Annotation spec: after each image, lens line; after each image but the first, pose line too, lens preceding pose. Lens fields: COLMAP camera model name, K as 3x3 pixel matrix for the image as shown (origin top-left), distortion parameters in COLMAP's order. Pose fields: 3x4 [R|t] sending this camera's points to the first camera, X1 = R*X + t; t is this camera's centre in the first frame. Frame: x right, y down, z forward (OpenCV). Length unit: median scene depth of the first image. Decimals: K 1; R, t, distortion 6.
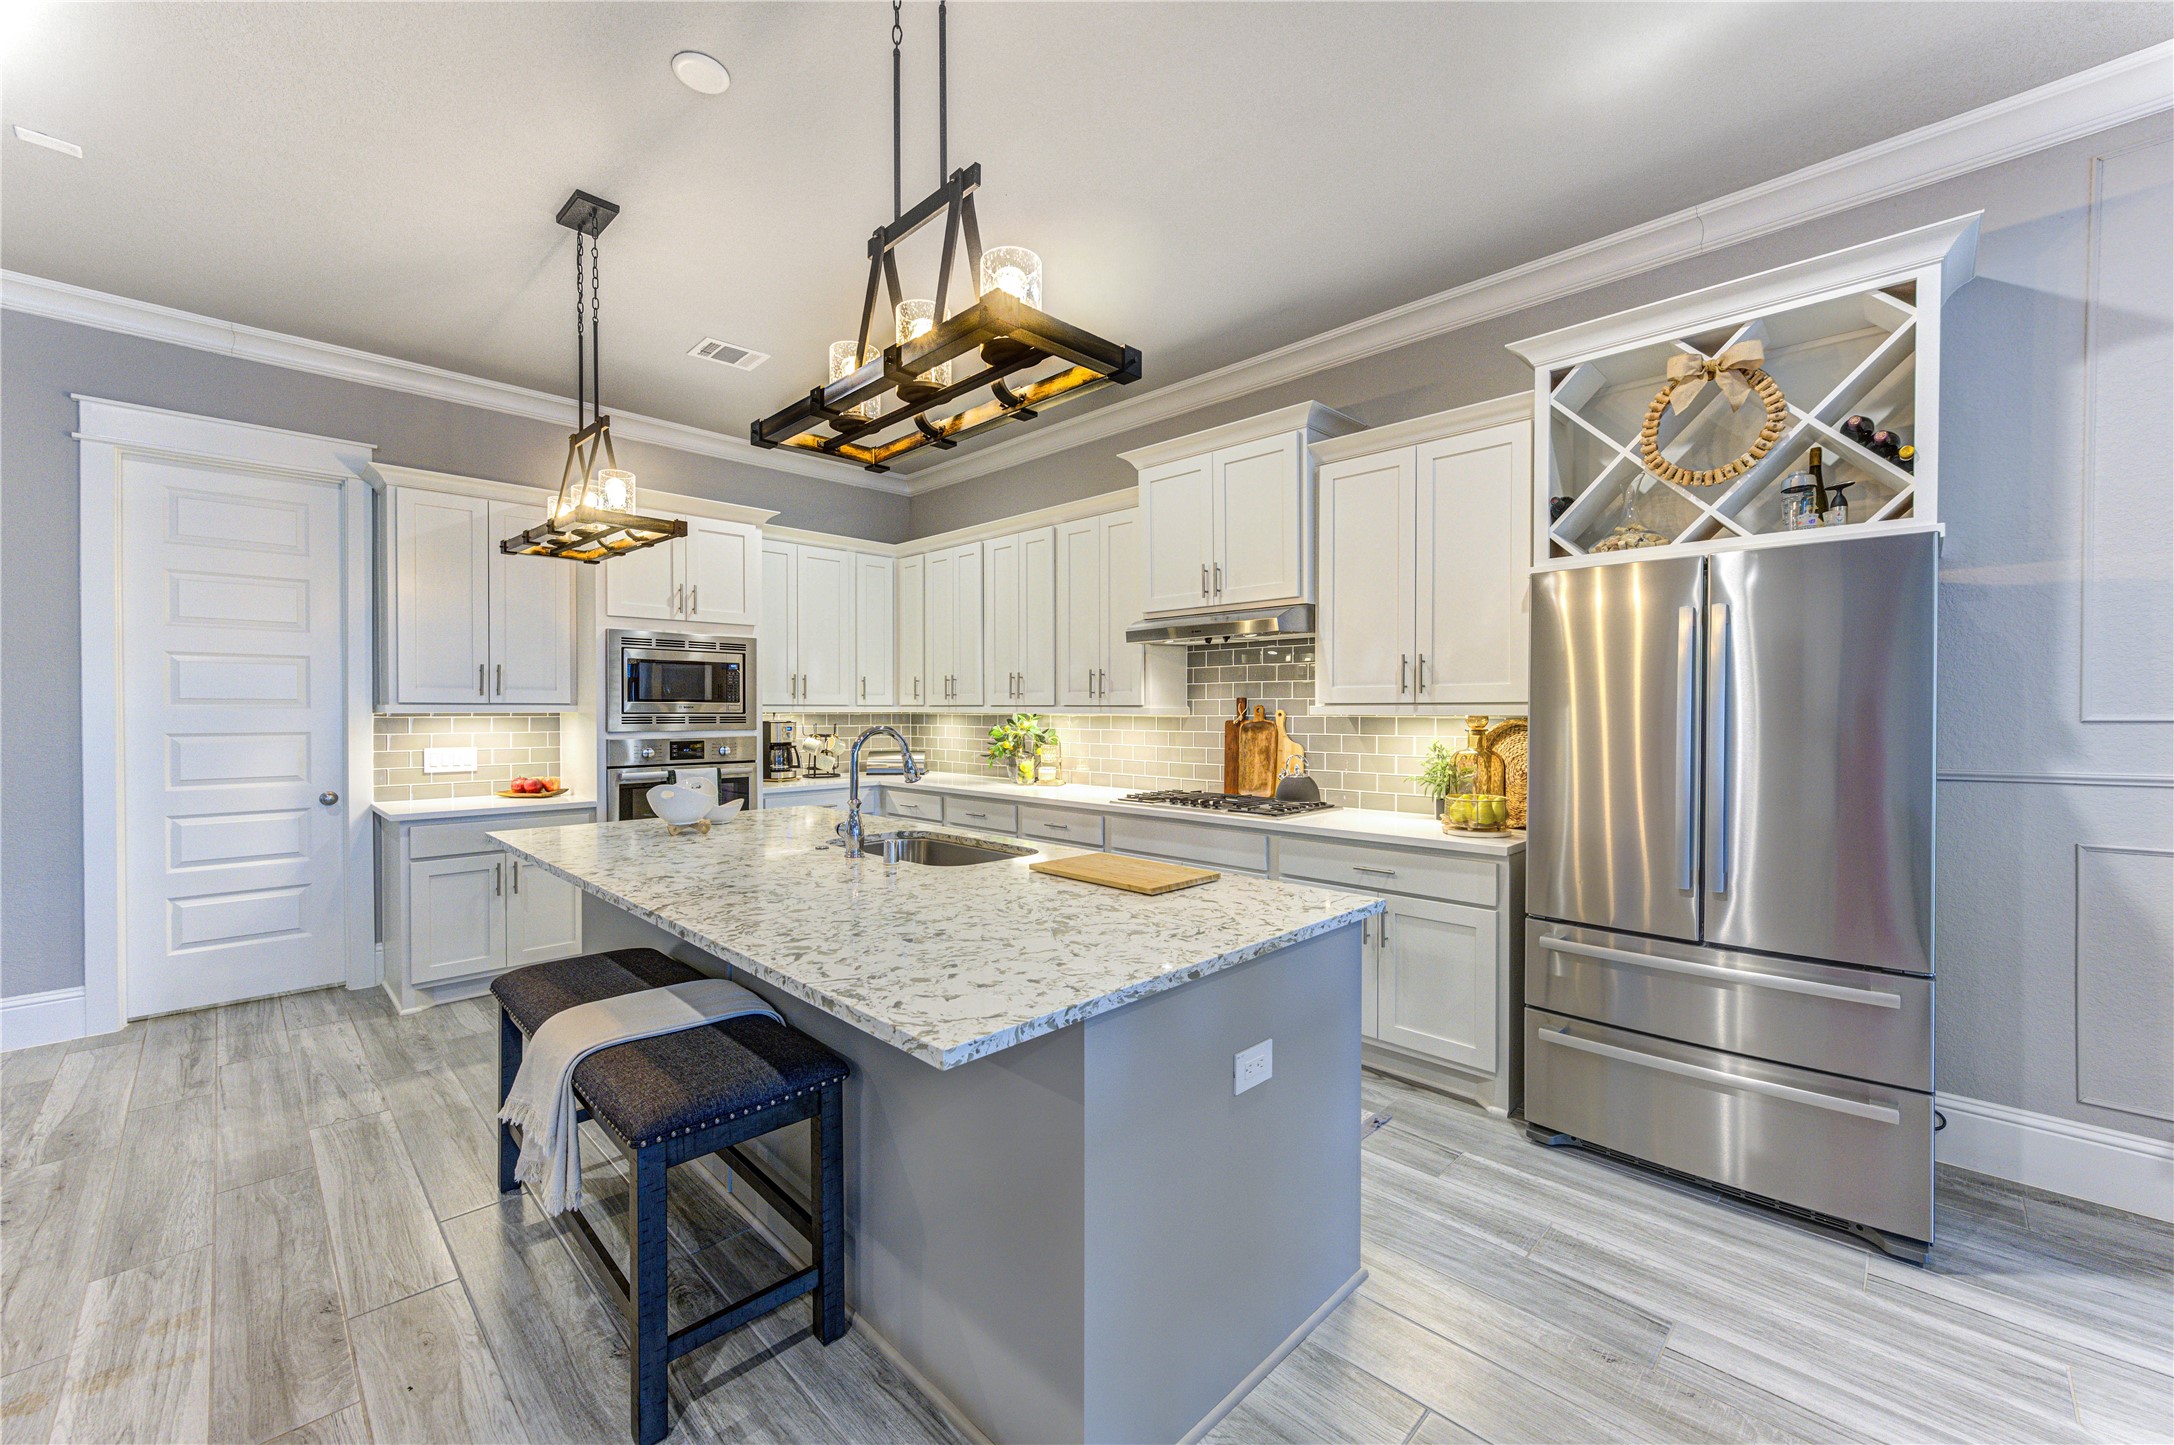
lens RADIAL K [[845.9, 0, 1087.4], [0, 845.9, 717.5], [0, 0, 1]] dist [0.001274, 0.000130]
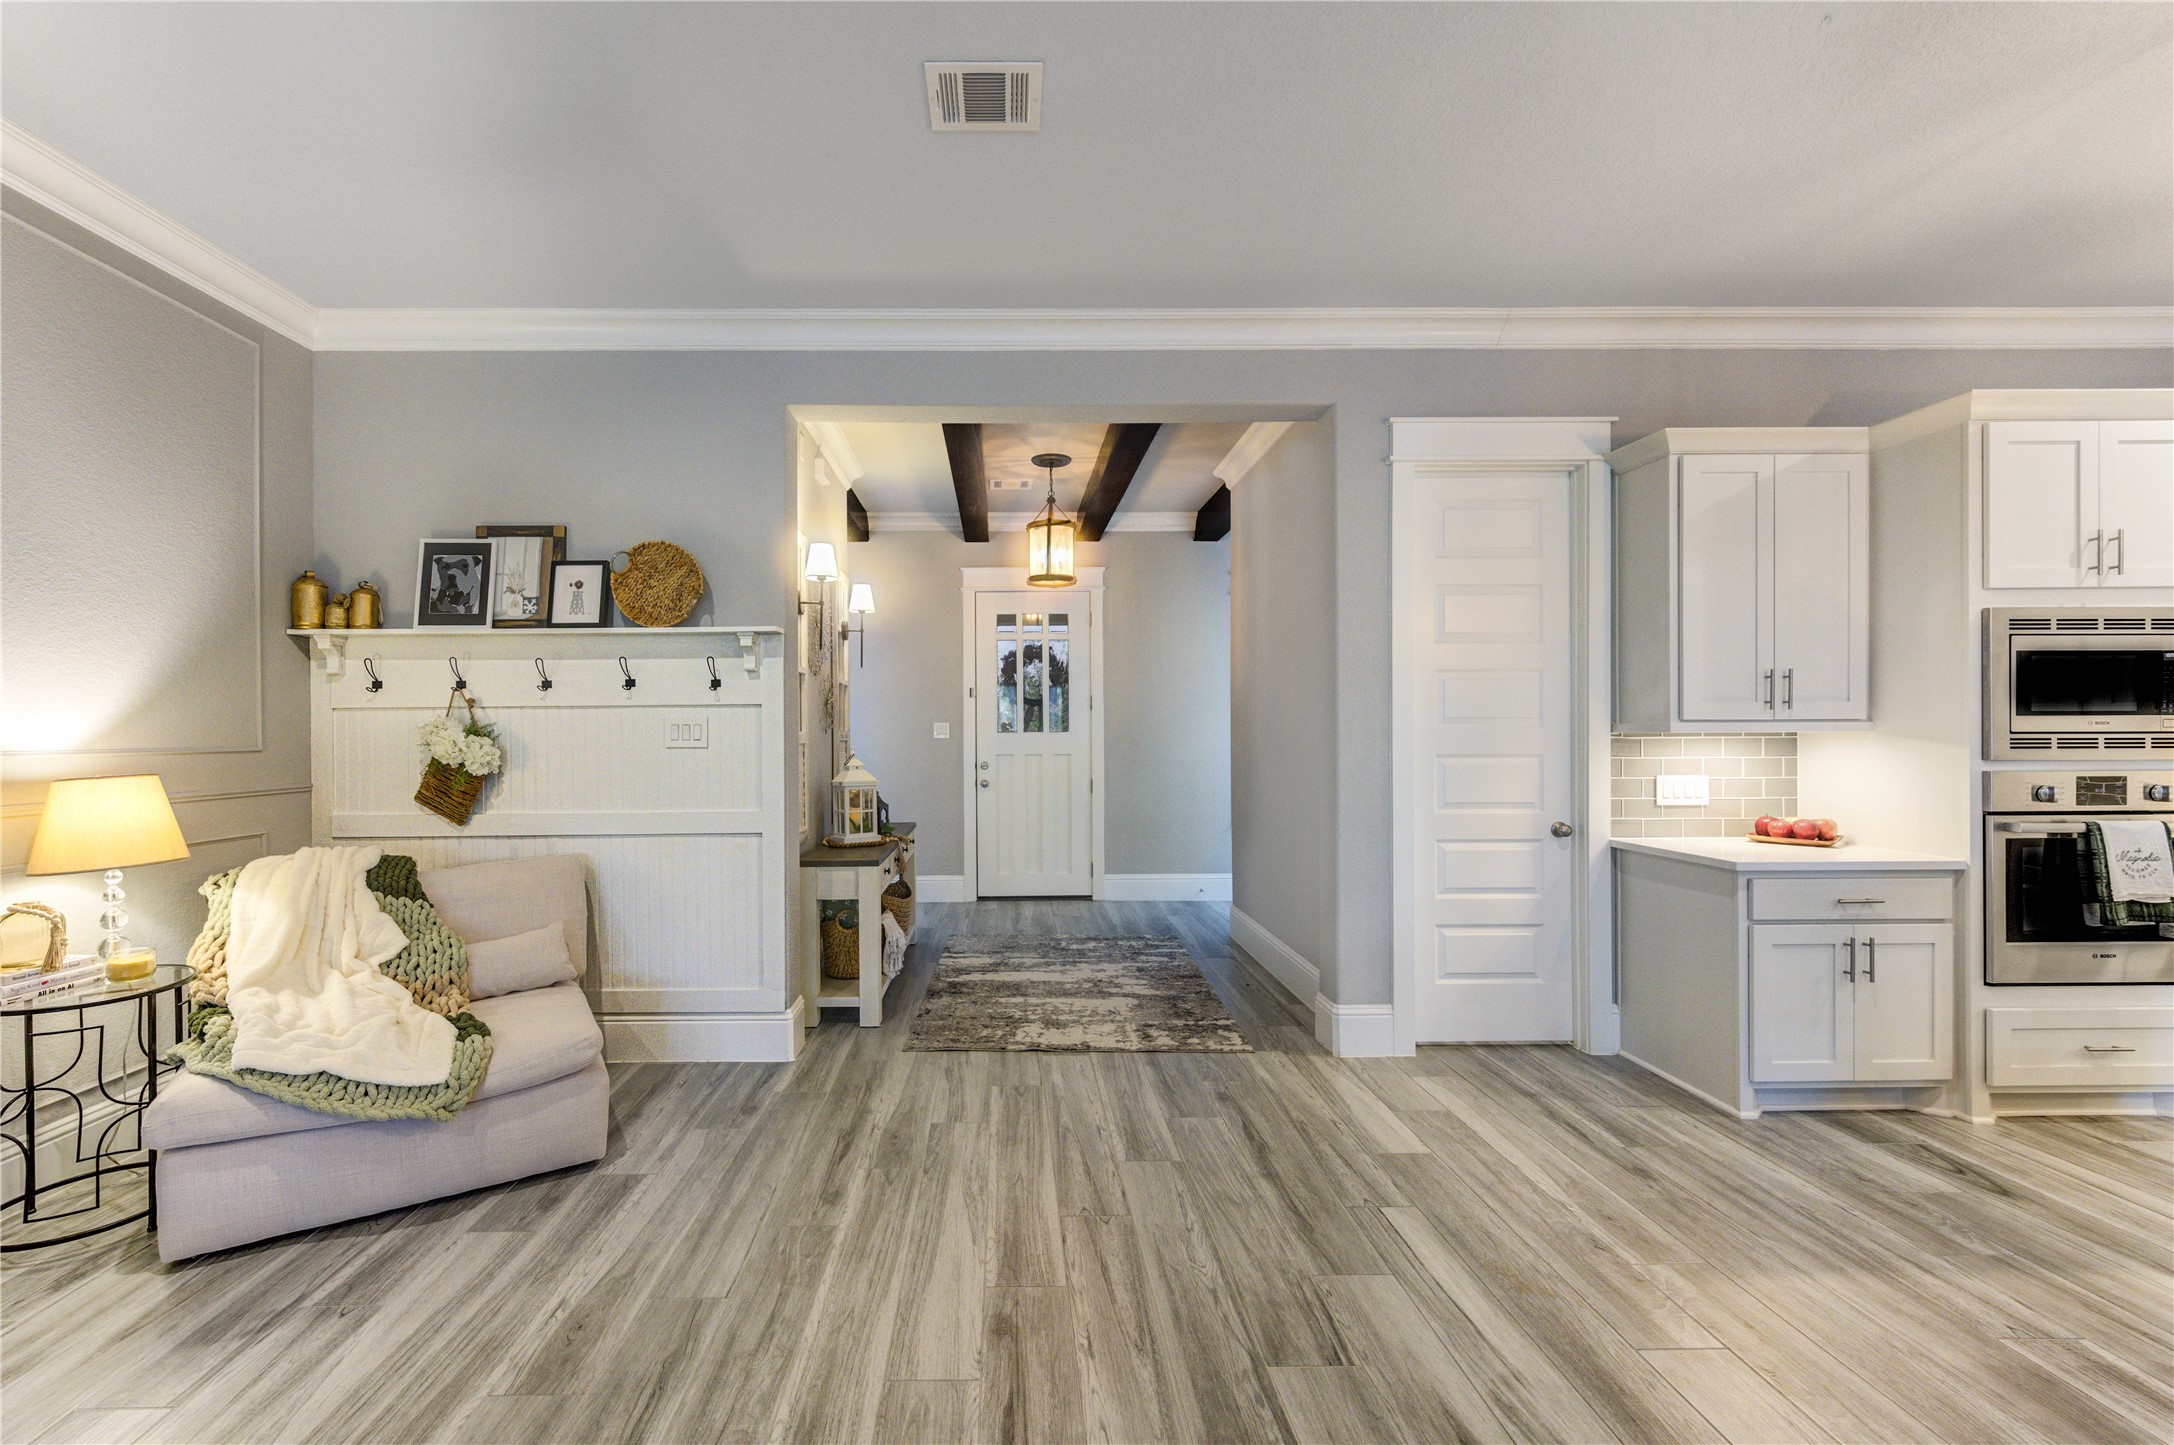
lens RADIAL K [[935.8, 0, 1078.3], [0, 935.8, 729.2], [0, 0, 1]] dist [0.000993, 0.000118]
pose [[0.714188, -0.002372, -0.699949, -0.574853], [-0.000396, 0.999993, -0.003793, -0.004808], [0.699953, 0.002986, 0.714182, -0.045044]]
